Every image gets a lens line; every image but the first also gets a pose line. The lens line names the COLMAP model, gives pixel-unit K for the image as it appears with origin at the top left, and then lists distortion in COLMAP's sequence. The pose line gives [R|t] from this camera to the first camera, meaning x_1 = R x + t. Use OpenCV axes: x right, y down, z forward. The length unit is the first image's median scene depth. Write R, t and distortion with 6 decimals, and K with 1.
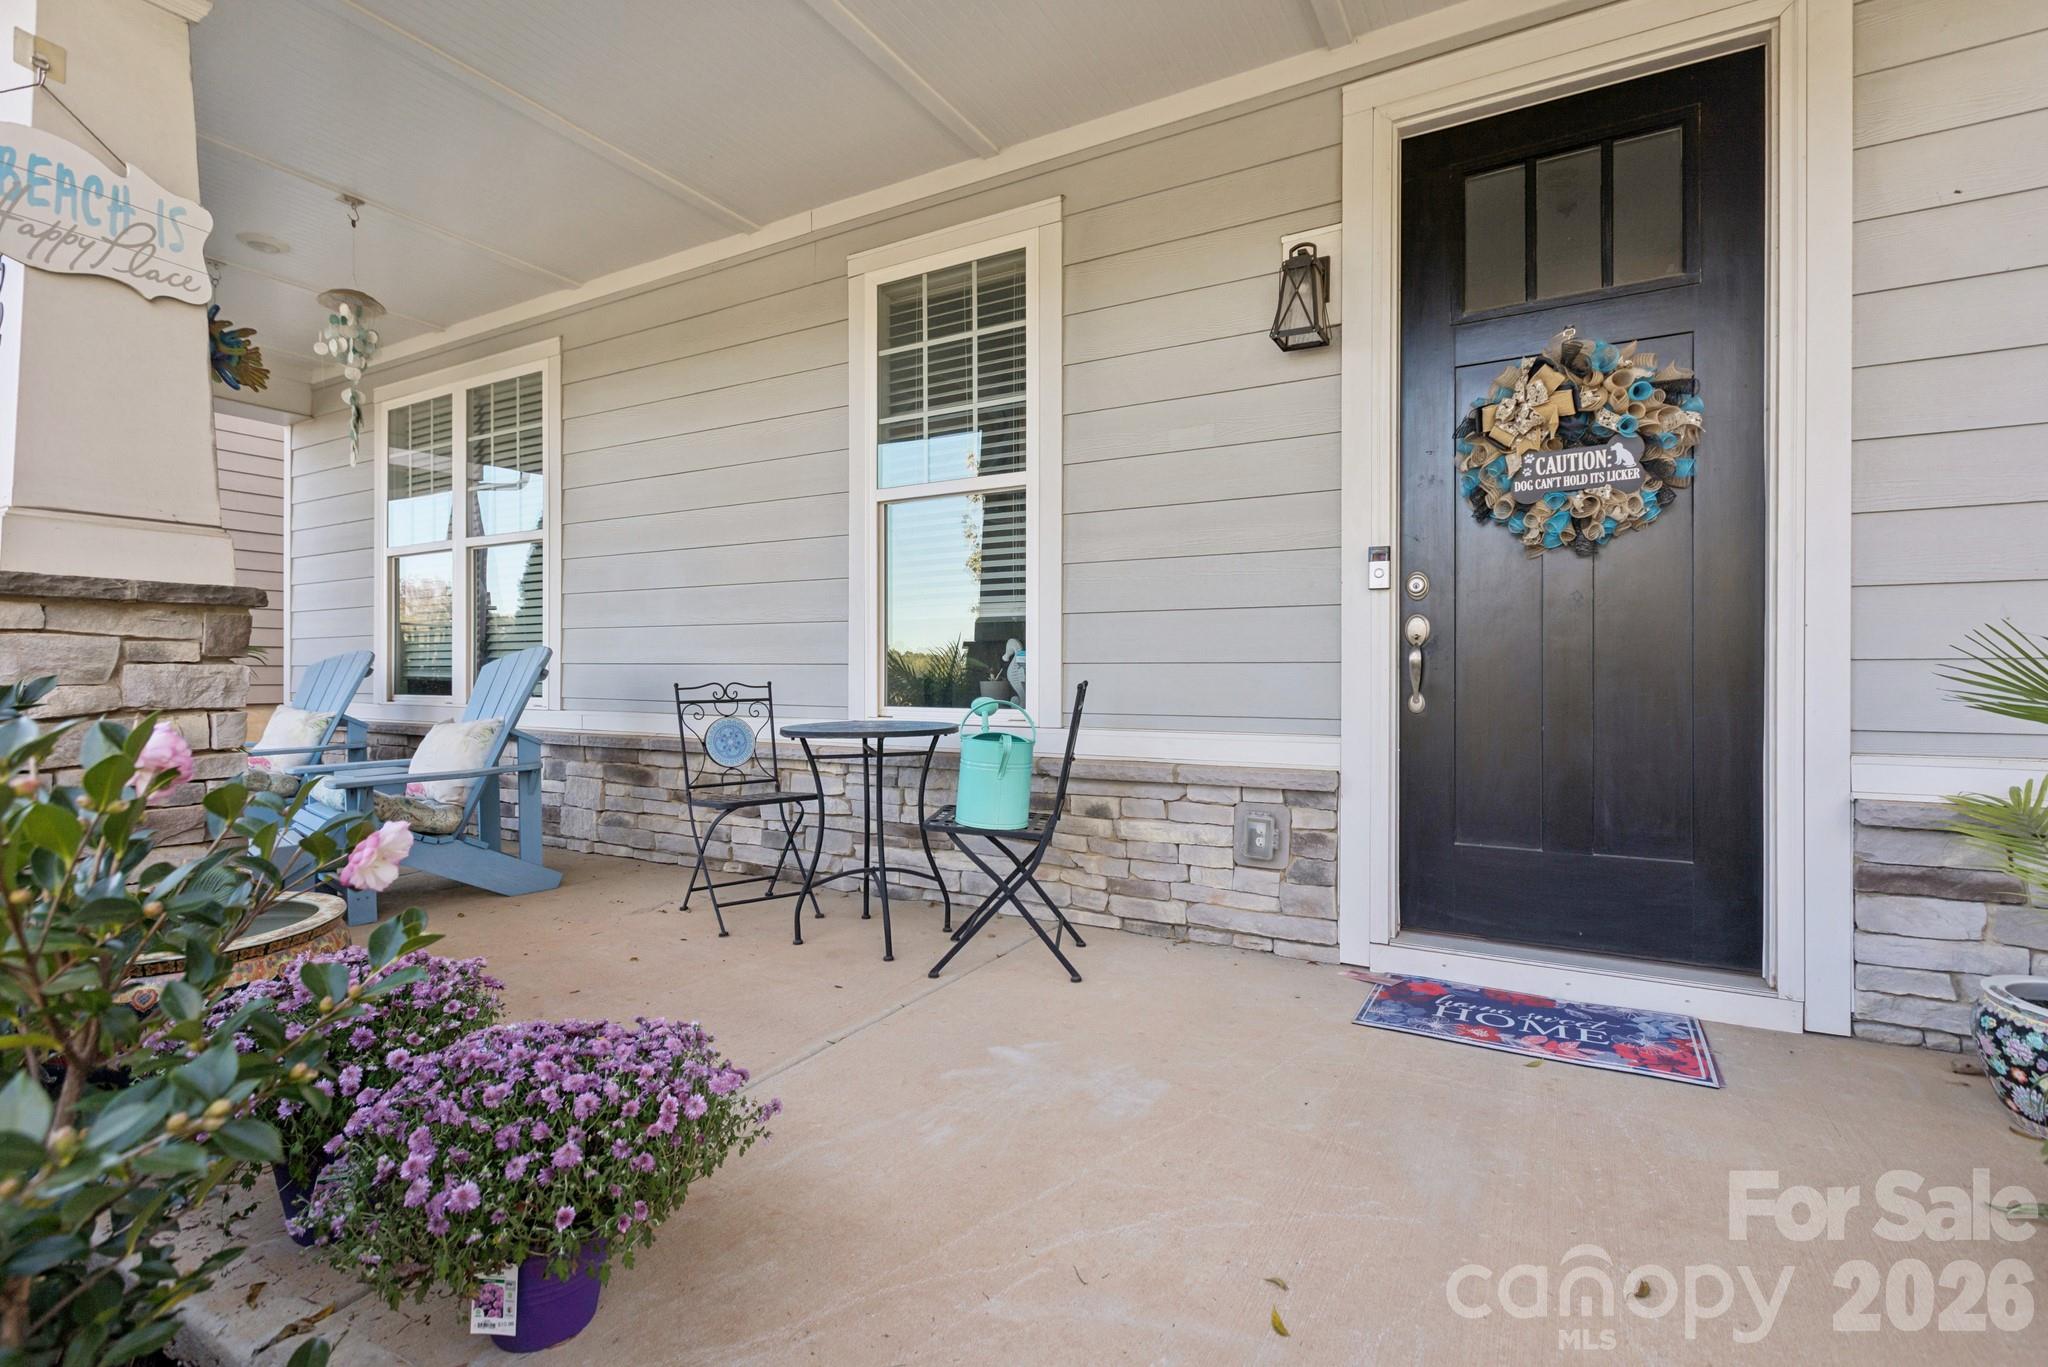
lens RADIAL K [[944.0, 0, 1024.0], [0, 944.0, 683.5], [0, 0, 1]] dist [-0.000102, -0.000049]
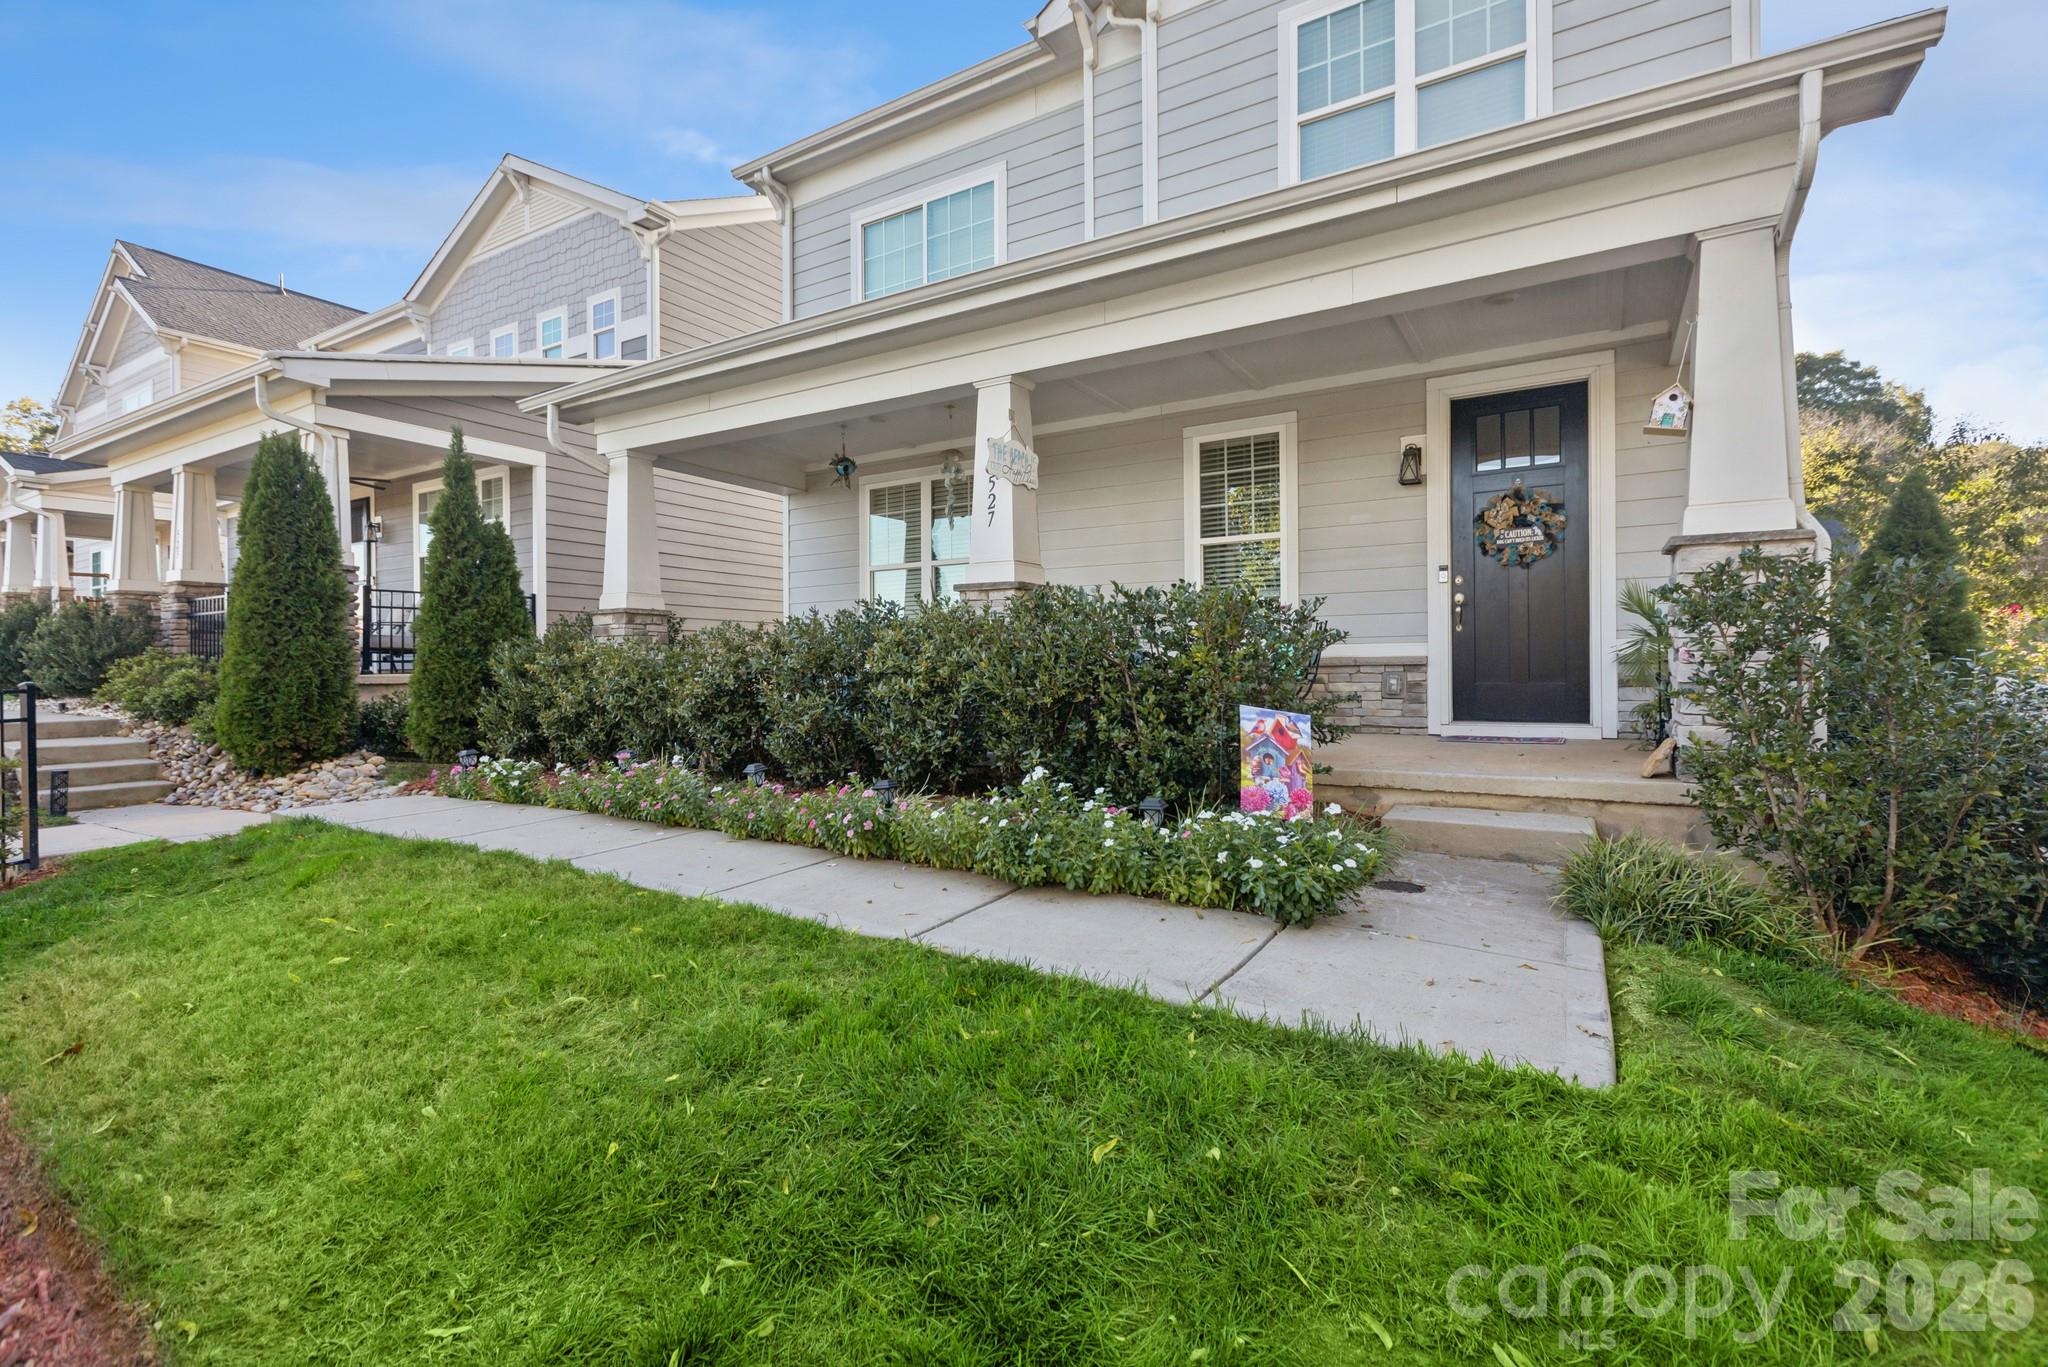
lens RADIAL K [[932.3, 0, 1024.0], [0, 932.3, 683.5], [0, 0, 1]] dist [0.000888, 0.000064]
pose [[0.999703, -0.009651, -0.022388, -0.668415], [0.009690, 0.999952, 0.001622, 0.149872], [0.022372, -0.001838, 0.999748, -1.466161]]
